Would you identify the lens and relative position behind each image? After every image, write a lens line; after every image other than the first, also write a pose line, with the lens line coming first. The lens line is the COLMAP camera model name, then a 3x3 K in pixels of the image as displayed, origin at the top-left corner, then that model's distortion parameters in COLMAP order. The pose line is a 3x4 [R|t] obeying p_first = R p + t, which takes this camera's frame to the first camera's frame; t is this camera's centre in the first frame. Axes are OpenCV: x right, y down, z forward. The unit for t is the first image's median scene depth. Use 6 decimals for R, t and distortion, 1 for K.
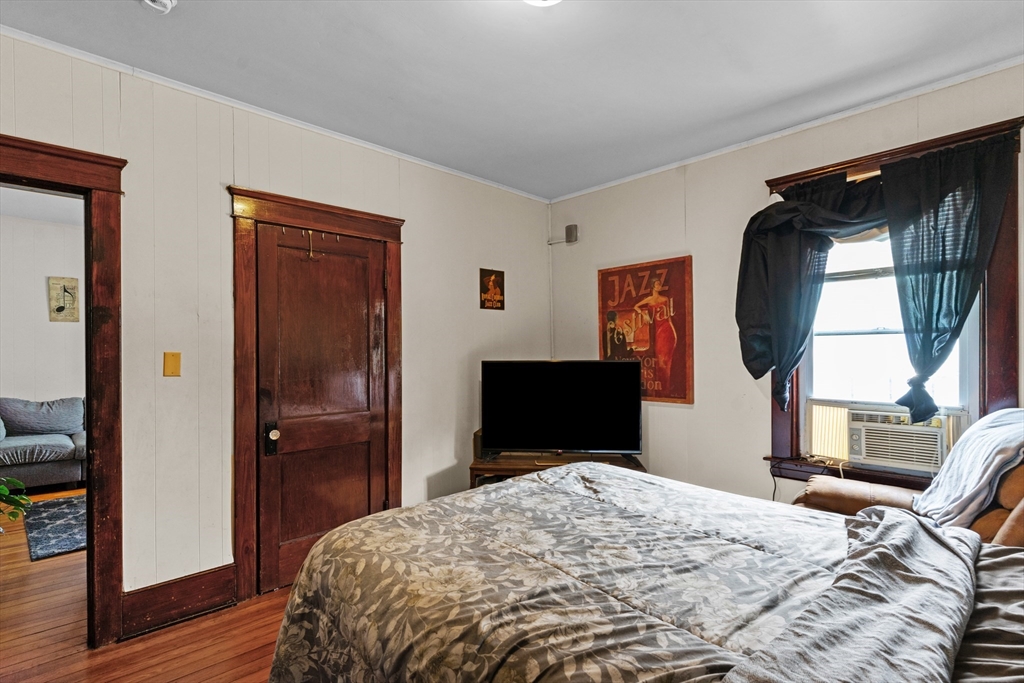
lens RADIAL K [[492.3, 0, 501.5], [0, 492.3, 355.1], [0, 0, 1]] dist [0.002445, -0.002022]
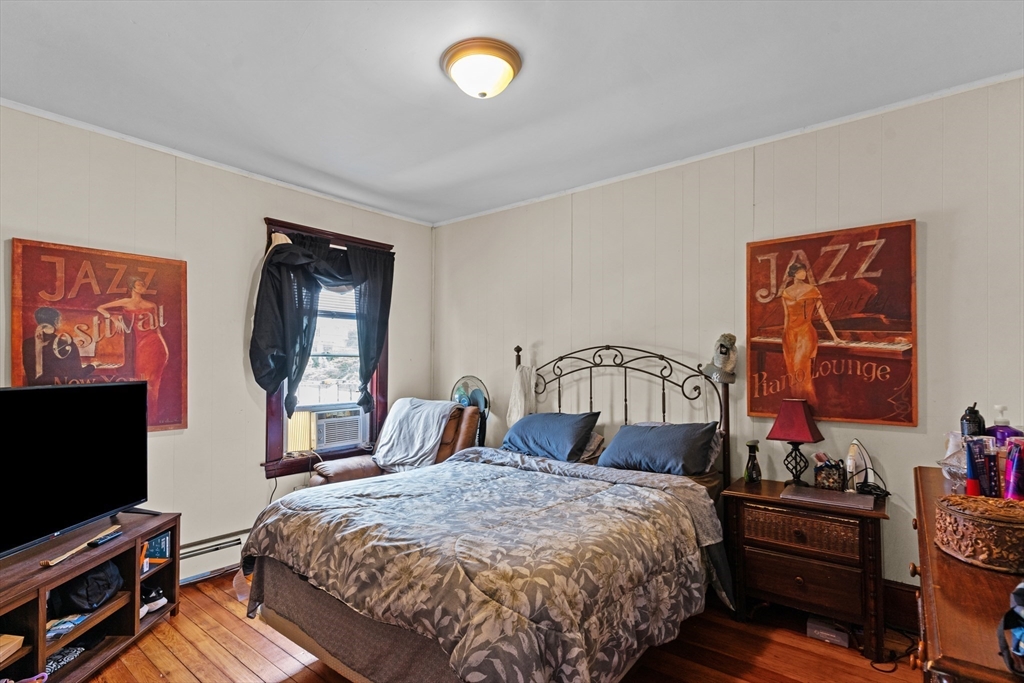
lens RADIAL K [[492.3, 0, 507.2], [0, 492.3, 359.9], [0, 0, 1]] dist [0.002445, -0.002022]
pose [[-0.145508, 0.011783, 0.989287, -0.578860], [0.004192, 0.999927, -0.011293, -0.011385], [-0.989348, 0.002504, -0.145547, 0.549718]]
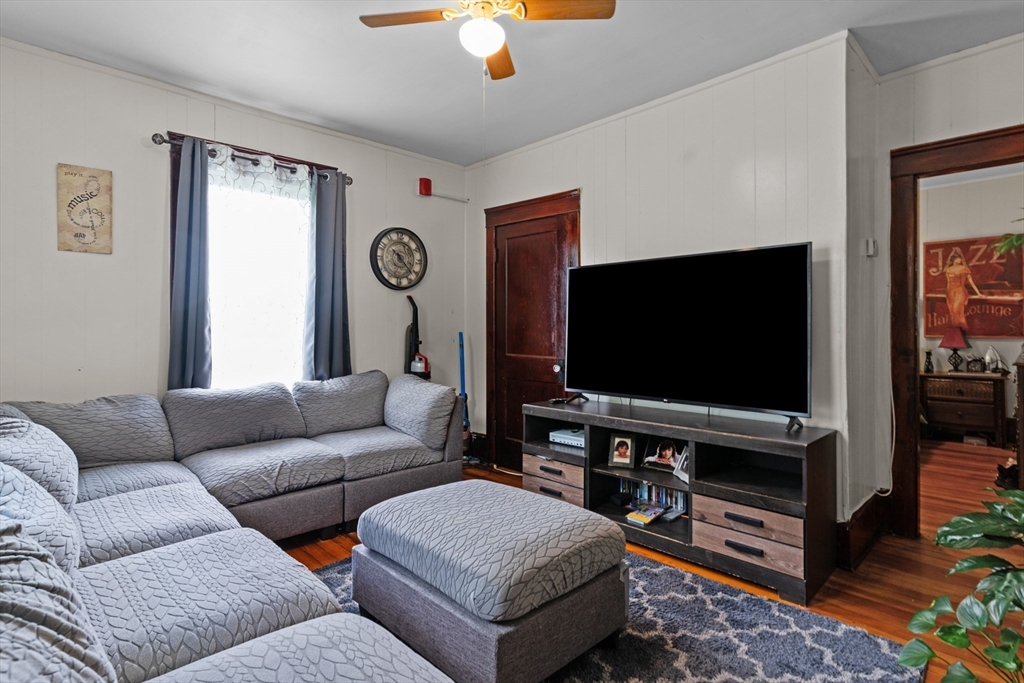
lens RADIAL K [[492.3, 0, 514.9], [0, 492.3, 324.6], [0, 0, 1]] dist [0.002445, -0.002022]
pose [[-0.000119, 0.009646, 0.999953, -1.048556], [0.003868, 0.999946, -0.009645, 0.024159], [-0.999993, 0.003867, -0.000156, 1.009626]]
